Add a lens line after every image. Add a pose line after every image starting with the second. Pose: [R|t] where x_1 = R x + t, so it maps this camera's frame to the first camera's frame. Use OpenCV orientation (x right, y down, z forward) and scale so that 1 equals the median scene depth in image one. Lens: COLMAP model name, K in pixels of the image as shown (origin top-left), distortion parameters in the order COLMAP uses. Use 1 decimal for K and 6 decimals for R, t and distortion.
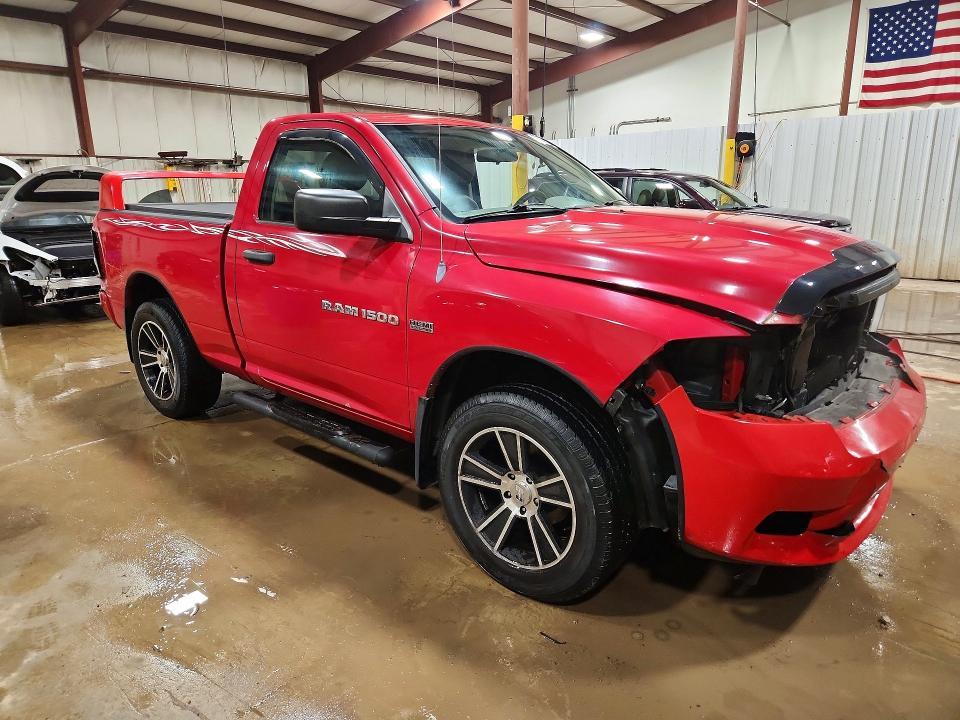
lens RADIAL K [[688.9, 0, 479.6], [0, 688.9, 358.5], [0, 0, 1]] dist [-0.002116, 0.000824]
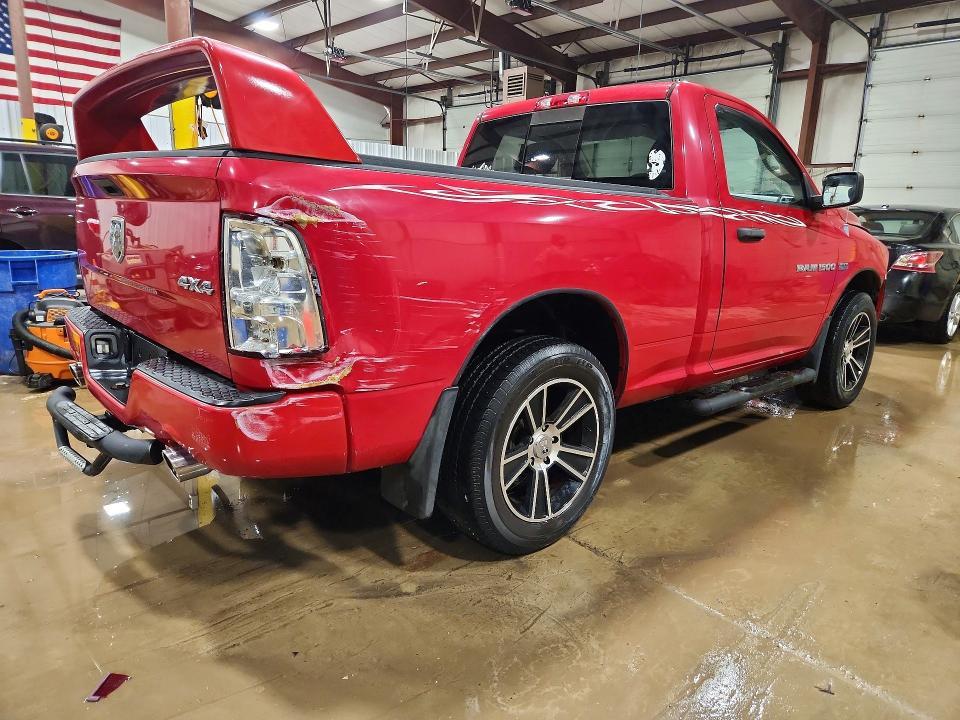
lens RADIAL K [[688.9, 0, 478.9], [0, 688.9, 360.0], [0, 0, 1]] dist [-0.002116, 0.000824]
pose [[0.068840, -0.214830, 0.974222, -1.165673], [0.207544, 0.958257, 0.196644, -0.220337], [-0.975800, 0.188657, 0.110553, 1.156443]]
